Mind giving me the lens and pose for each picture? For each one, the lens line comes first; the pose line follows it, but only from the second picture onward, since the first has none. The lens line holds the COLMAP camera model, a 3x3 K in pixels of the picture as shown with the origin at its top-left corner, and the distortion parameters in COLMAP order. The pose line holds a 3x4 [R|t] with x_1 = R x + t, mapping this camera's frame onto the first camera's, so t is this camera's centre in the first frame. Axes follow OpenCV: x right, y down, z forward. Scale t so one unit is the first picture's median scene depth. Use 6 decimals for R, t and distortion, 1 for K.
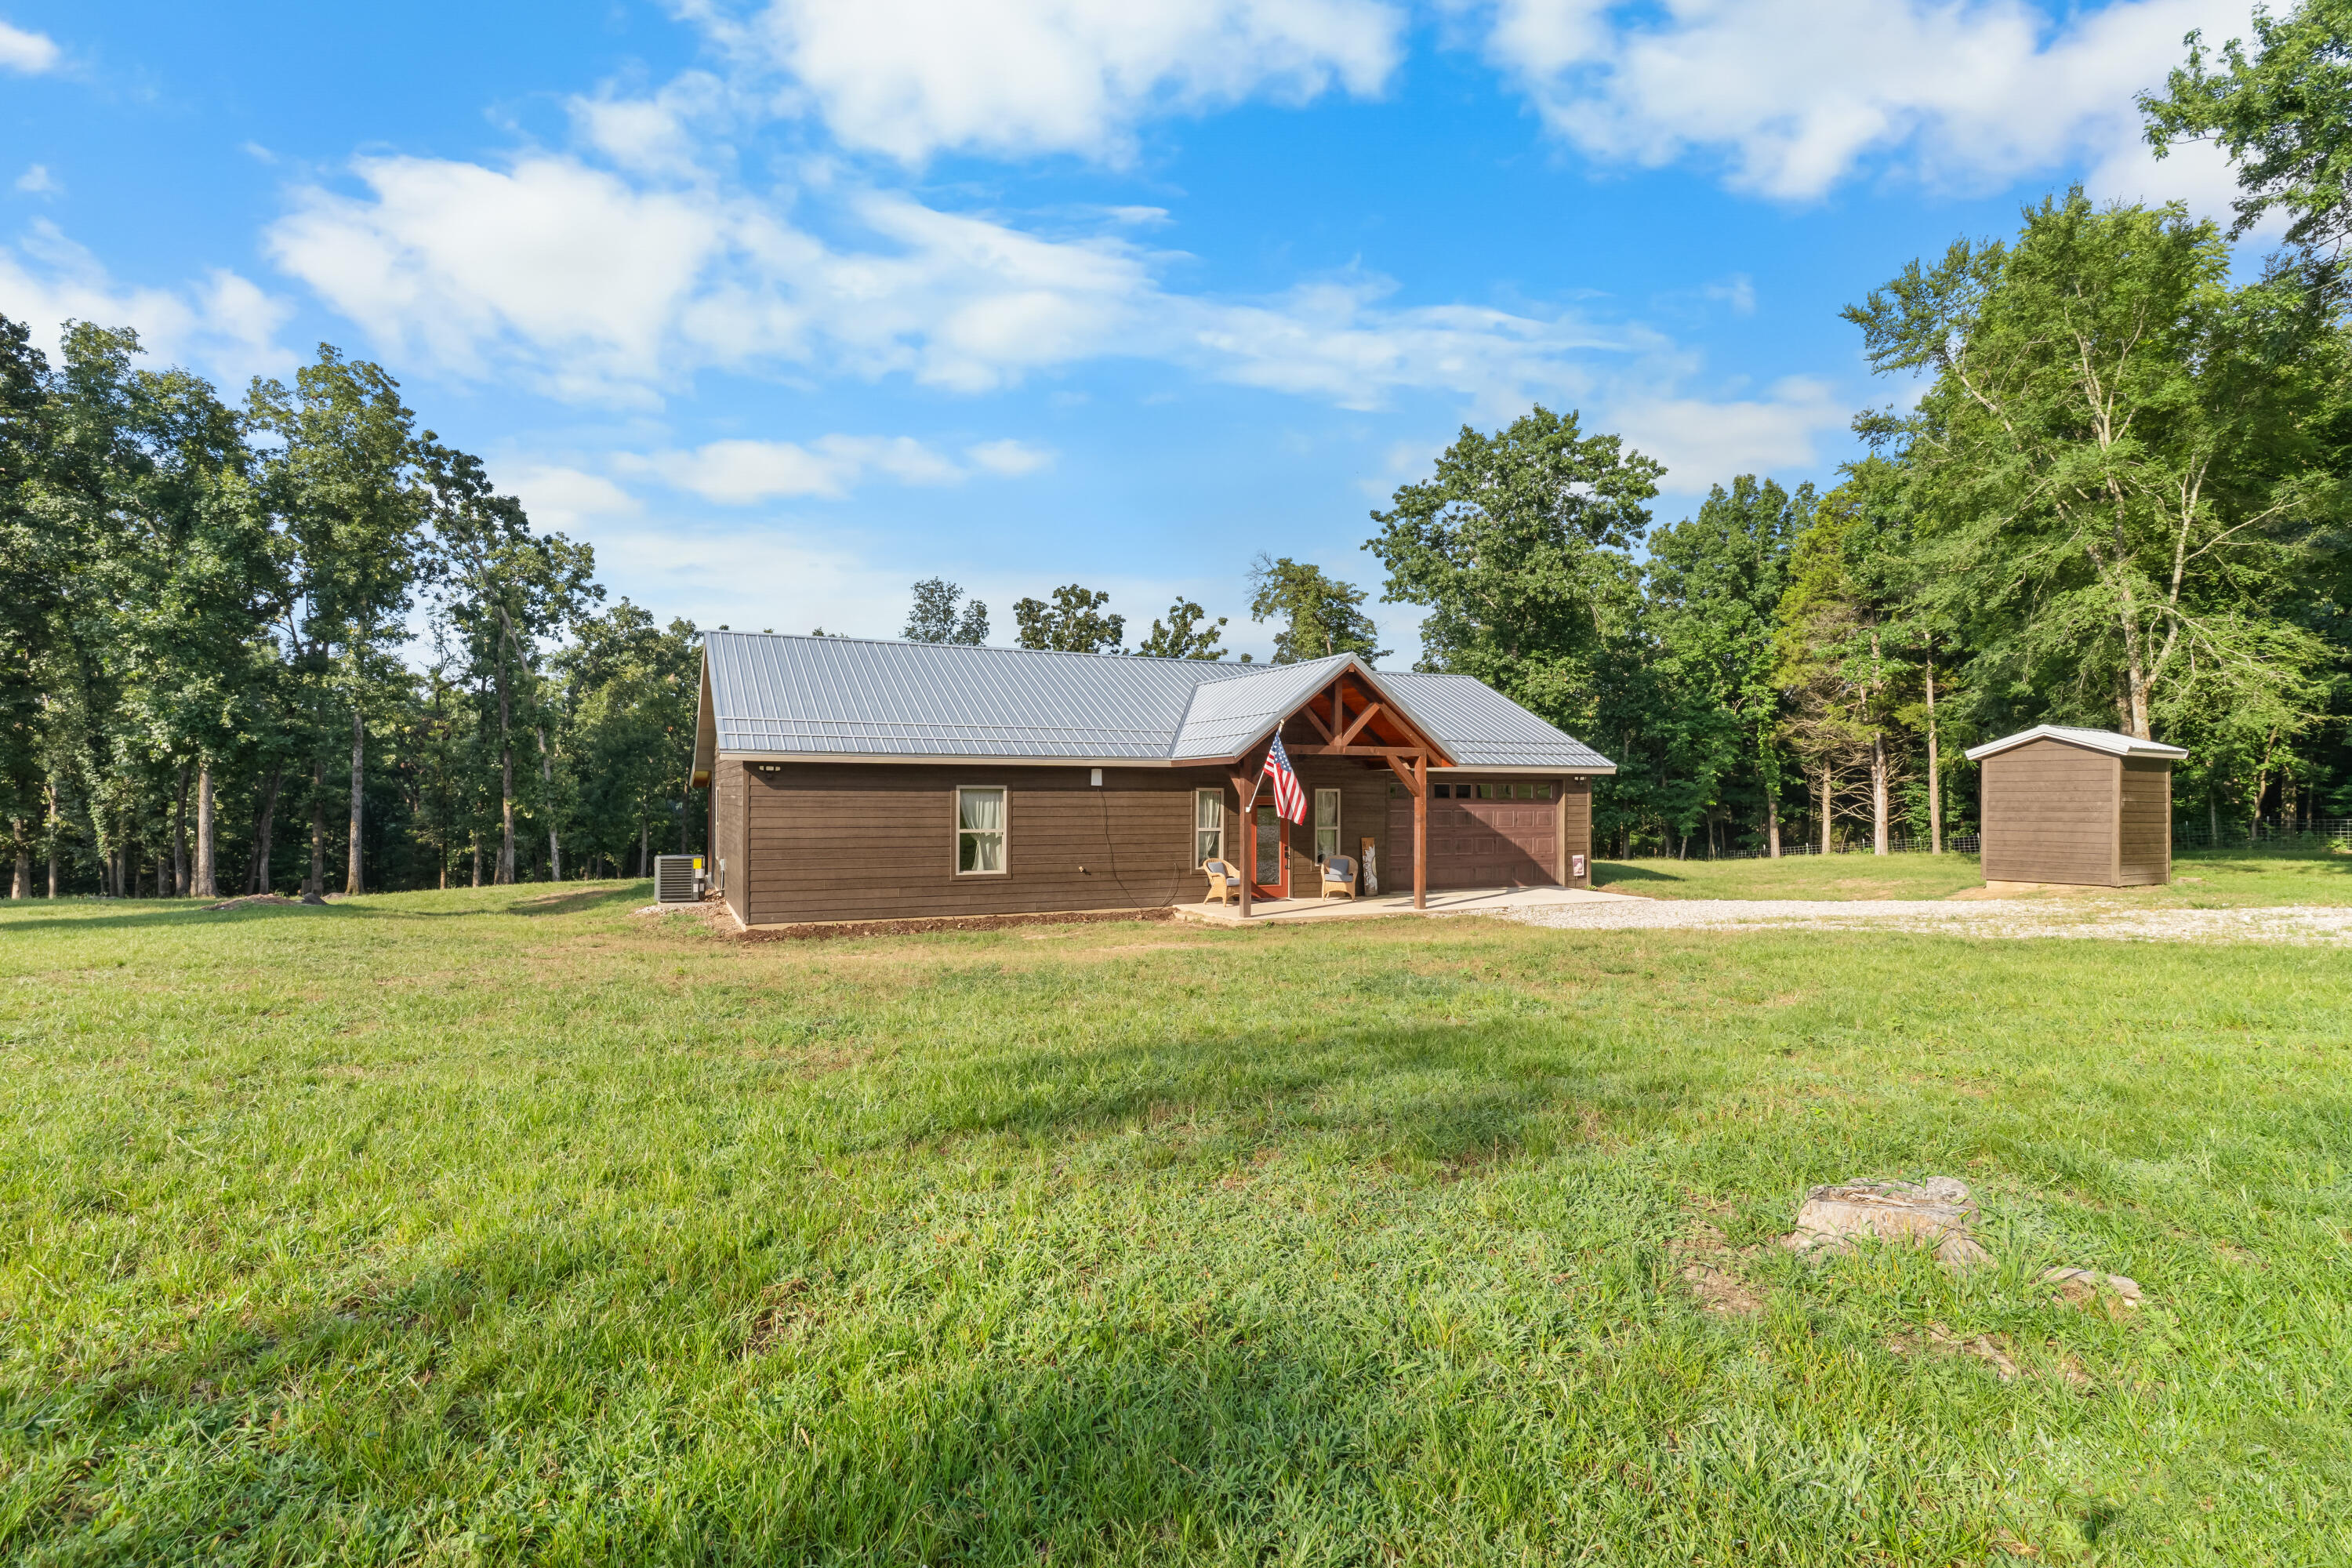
lens RADIAL K [[1111.0, 0, 1178.4], [0, 1111.0, 799.0], [0, 0, 1]] dist [0.000614, 0.000101]
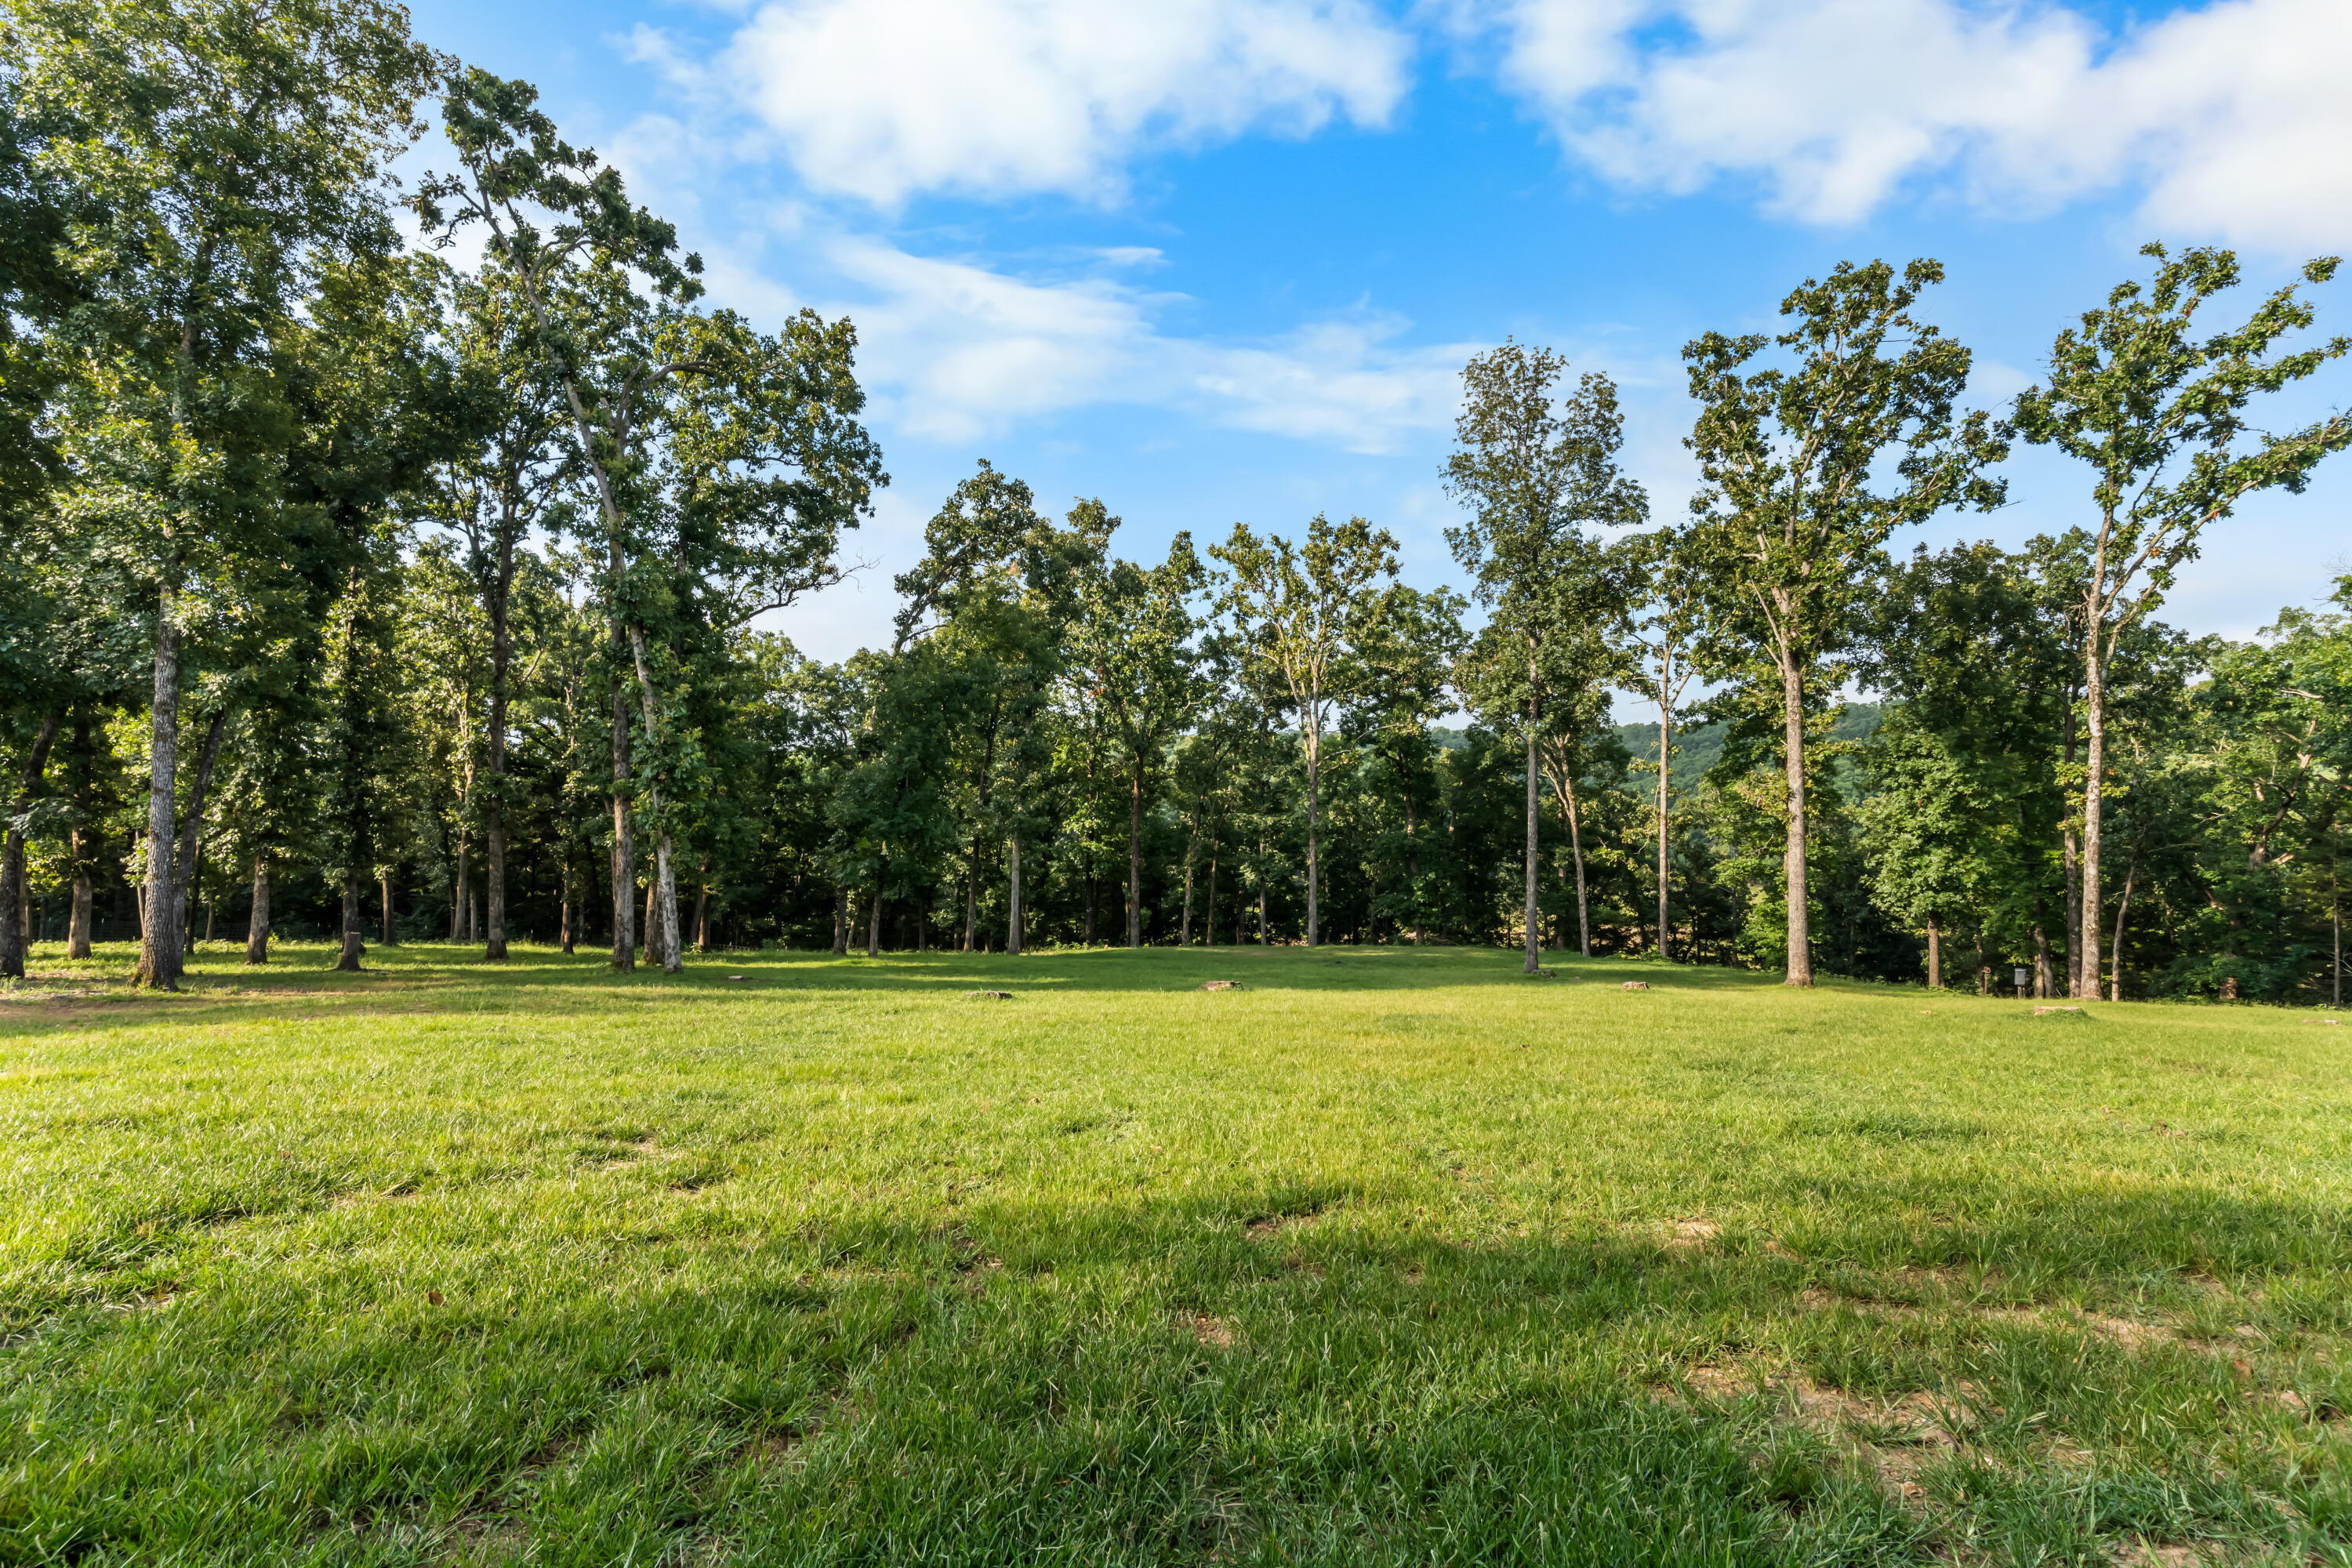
lens RADIAL K [[1164.6, 0, 1166.8], [0, 1164.6, 823.0], [0, 0, 1]] dist [0.001117, 0.000362]
pose [[0.856286, -0.004619, -0.516481, -0.129269], [0.001450, 0.999978, -0.006539, 0.028177], [0.516500, 0.004850, 0.856274, 0.755165]]
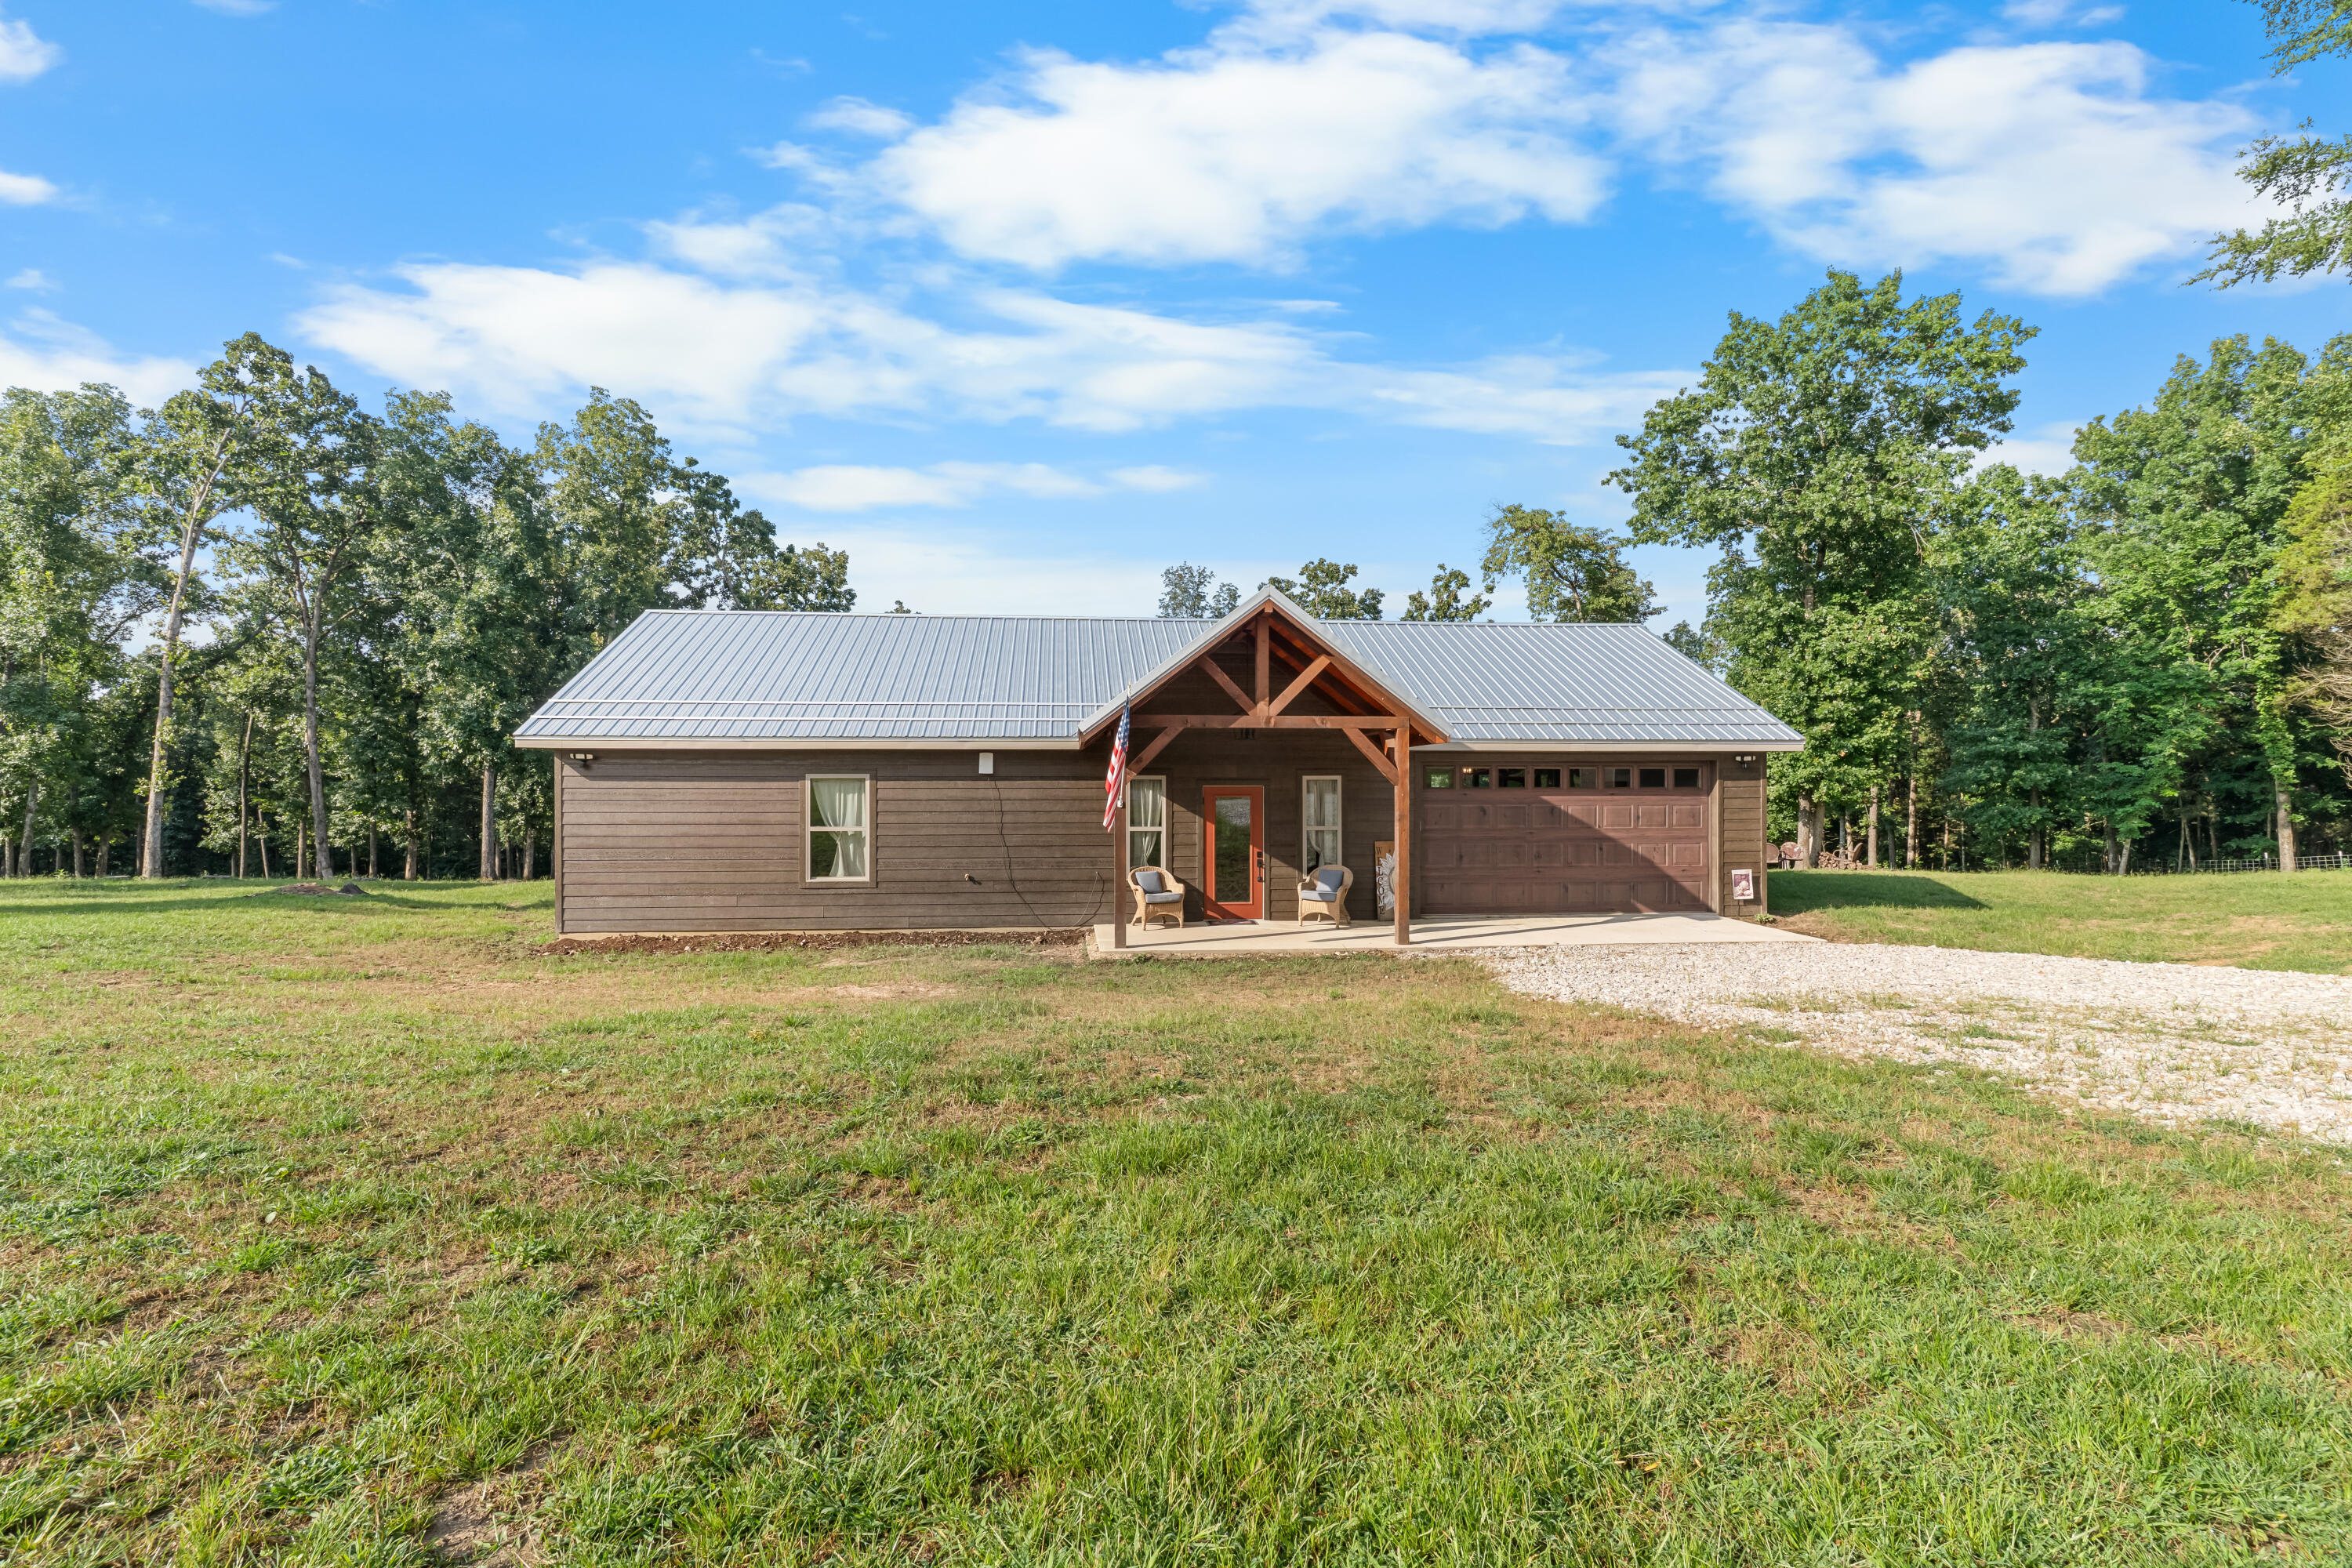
lens RADIAL K [[1110.1, 0, 1176.5], [0, 1110.1, 786.4], [0, 0, 1]] dist [0.001842, -0.000065]
pose [[0.941859, -0.004450, -0.335978, 0.154824], [0.002858, 0.999982, -0.005231, 0.000851], [0.335995, 0.003967, 0.941855, 0.137521]]
